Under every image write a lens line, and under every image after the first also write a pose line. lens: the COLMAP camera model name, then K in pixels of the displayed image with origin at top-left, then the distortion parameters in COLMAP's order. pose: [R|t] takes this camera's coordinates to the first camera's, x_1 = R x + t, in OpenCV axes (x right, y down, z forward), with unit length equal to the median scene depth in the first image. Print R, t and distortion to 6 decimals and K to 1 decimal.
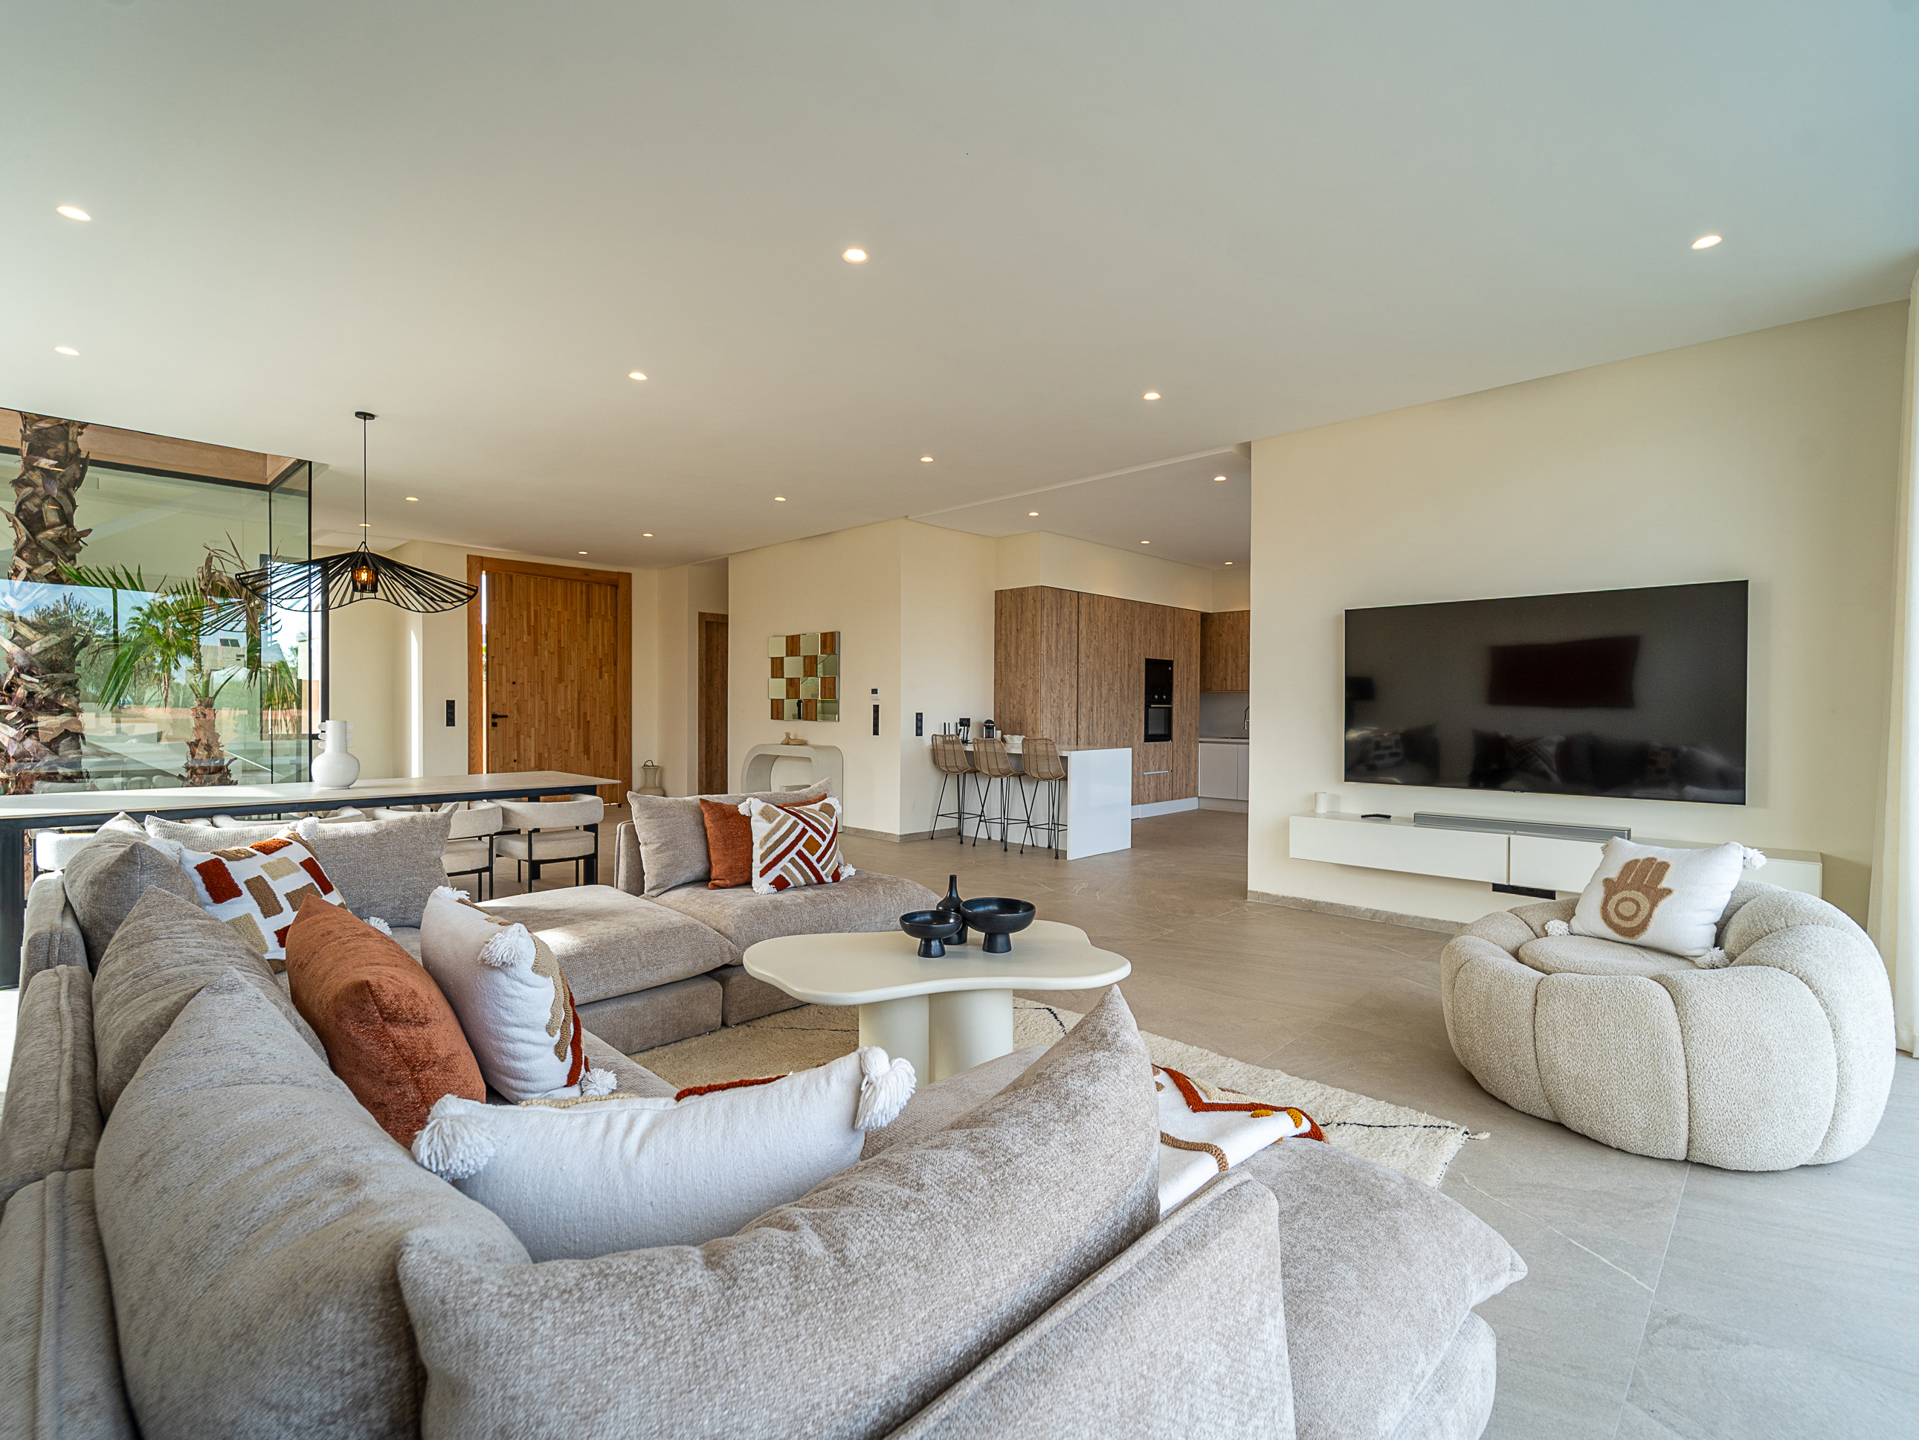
lens RADIAL K [[885.7, 0, 968.3], [0, 885.7, 721.8], [0, 0, 1]] dist [0.001963, -0.000146]
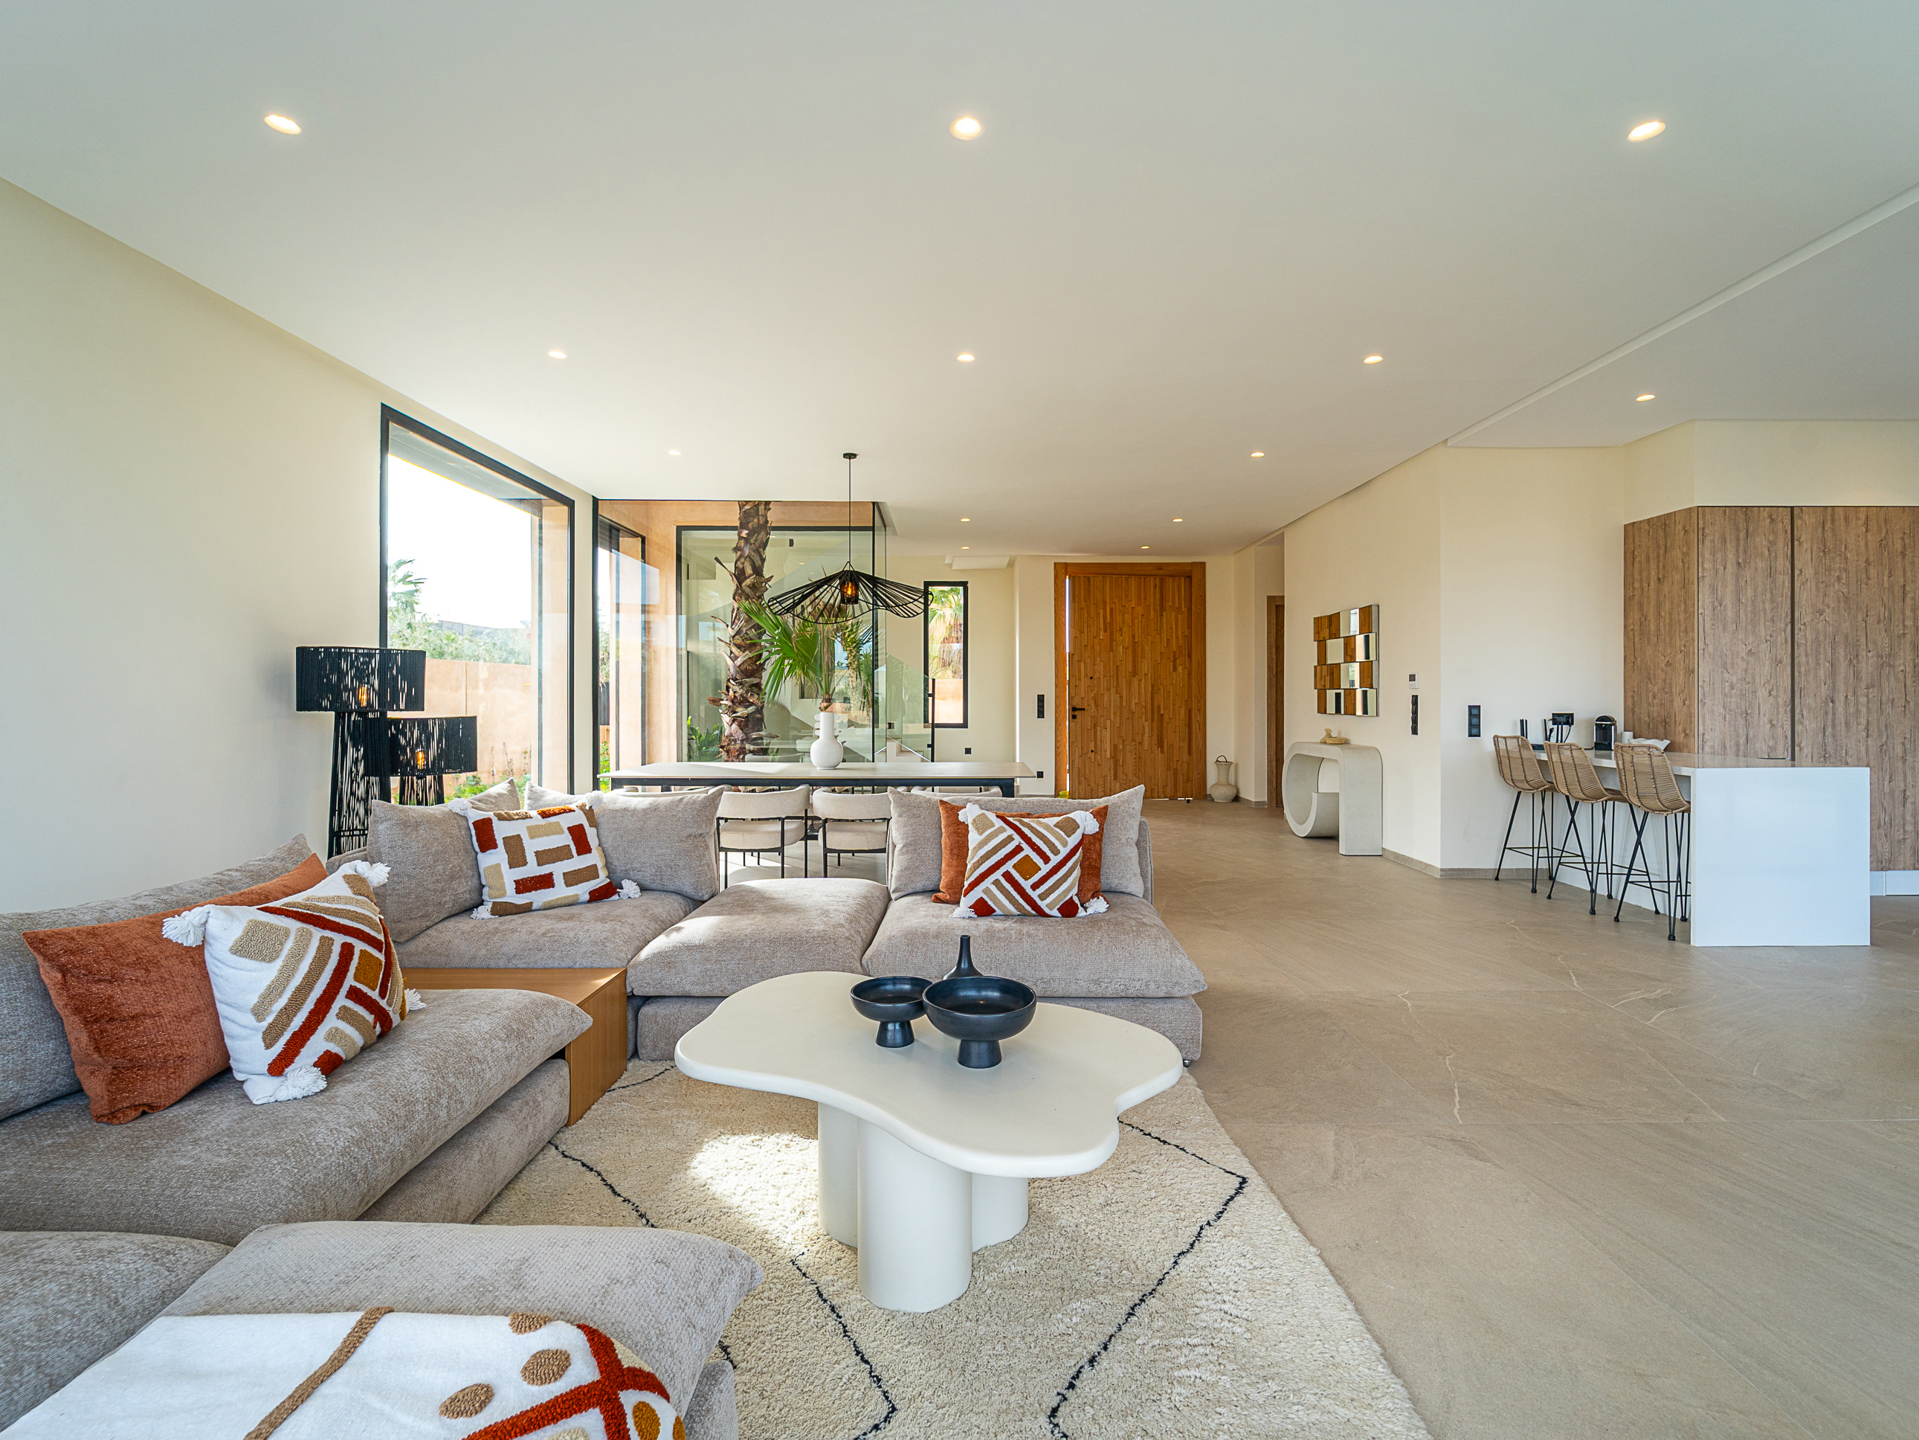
lens RADIAL K [[886.4, 0, 981.6], [0, 886.4, 698.3], [0, 0, 1]] dist [-0.001551, -0.000103]
pose [[0.697584, -0.006836, -0.716470, 0.189573], [-0.006767, 0.999847, -0.016129, -0.001417], [0.716471, 0.016100, 0.697431, 0.197882]]
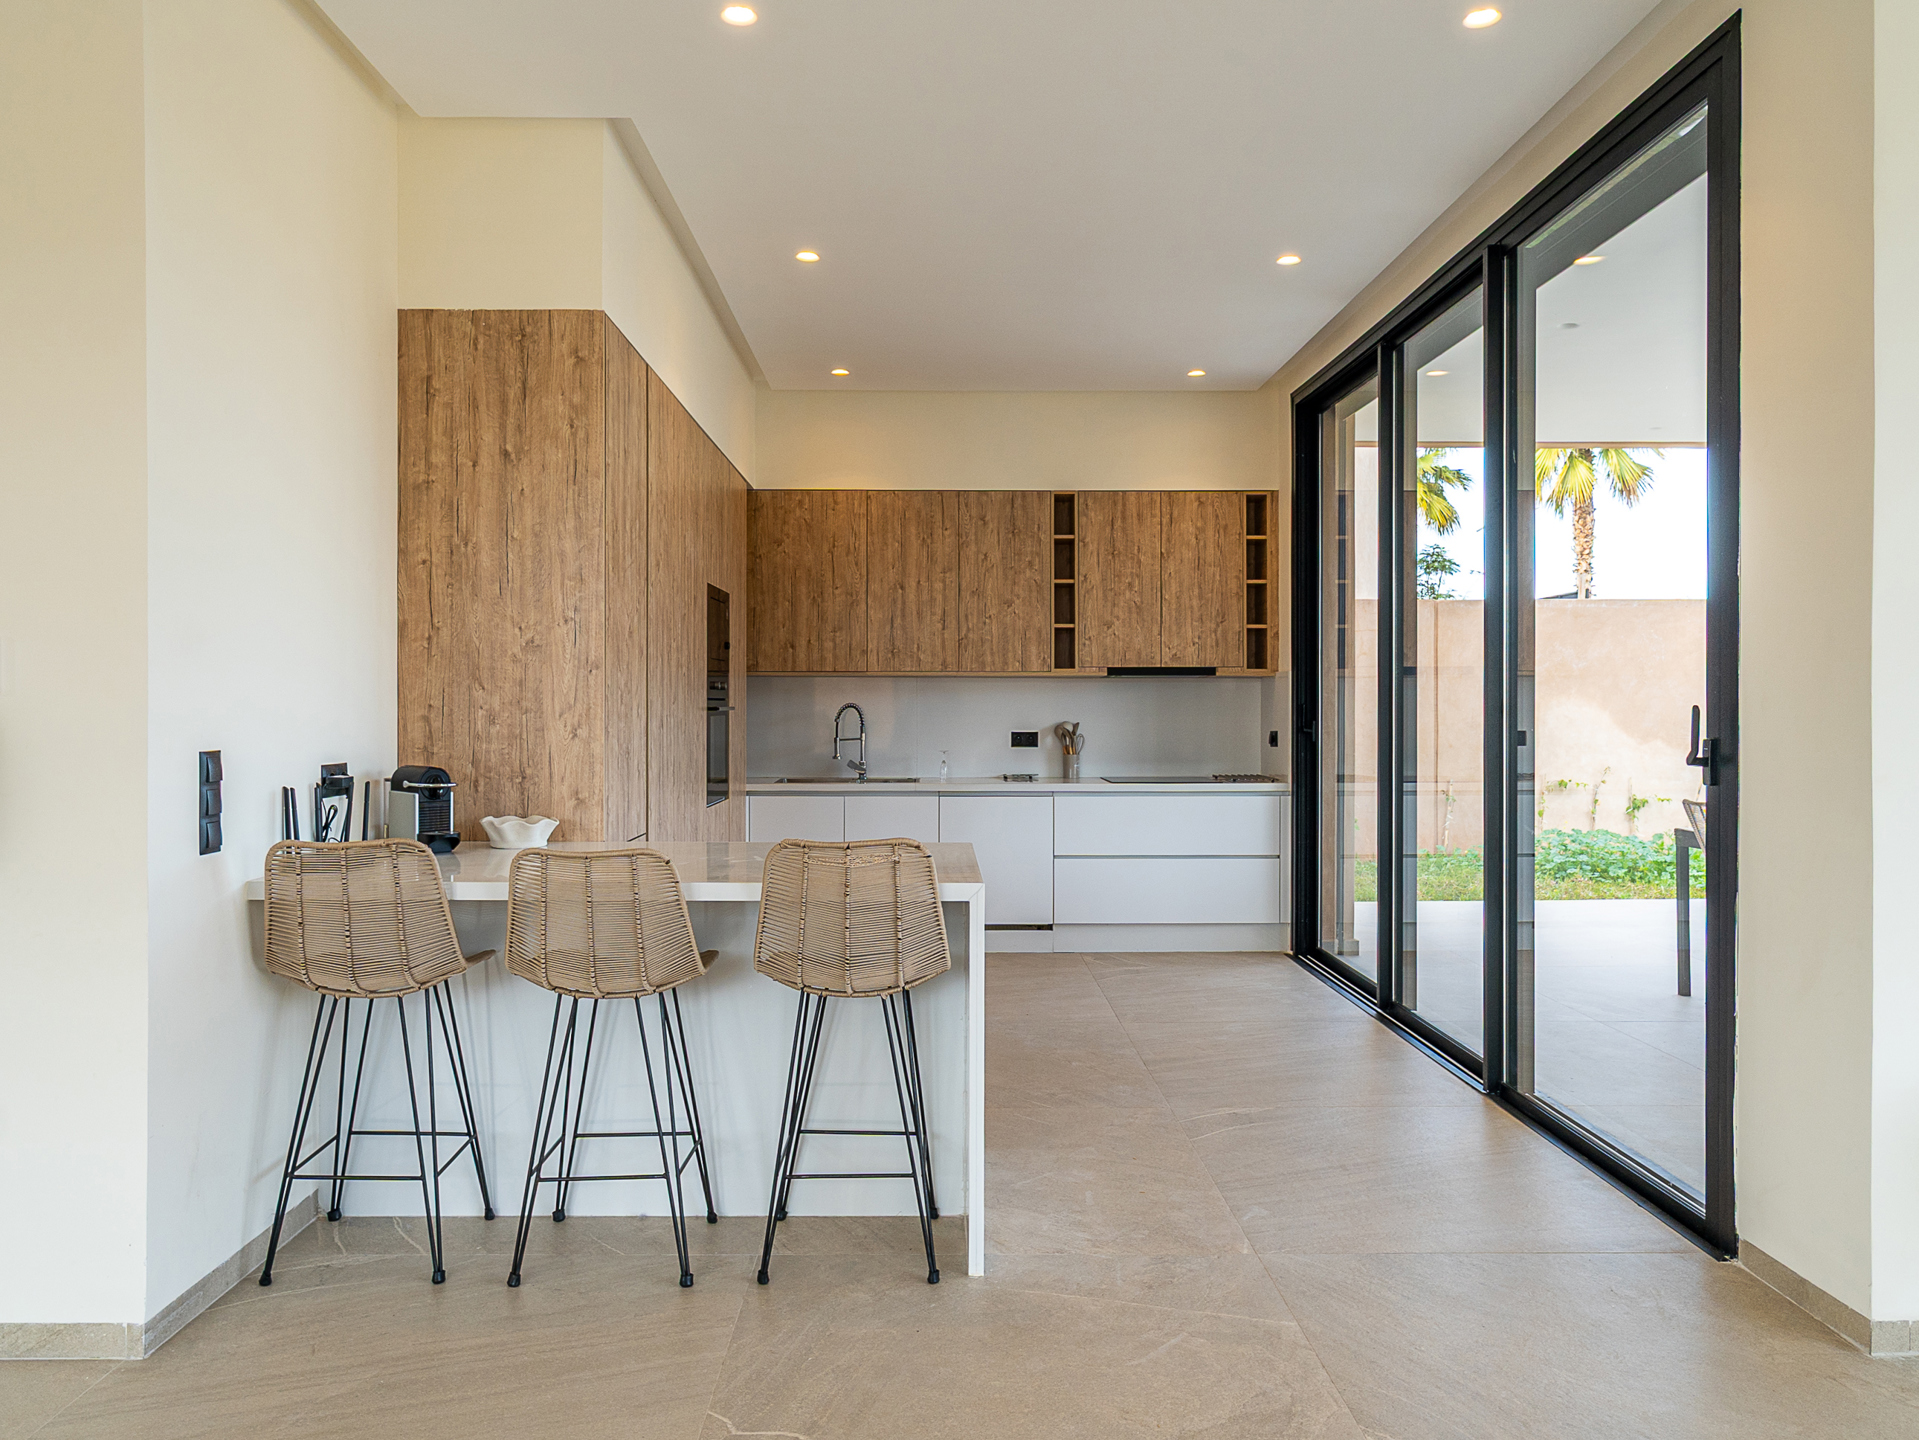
lens RADIAL K [[1395.0, 0, 959.5], [0, 1395.0, 720.0], [0, 0, 1]] dist [-0.034221, 0.080526]
pose [[0.709449, -0.013704, 0.704624, -0.174663], [0.016610, 0.999858, 0.002723, -0.016291], [-0.704561, 0.009772, 0.709576, 0.617792]]
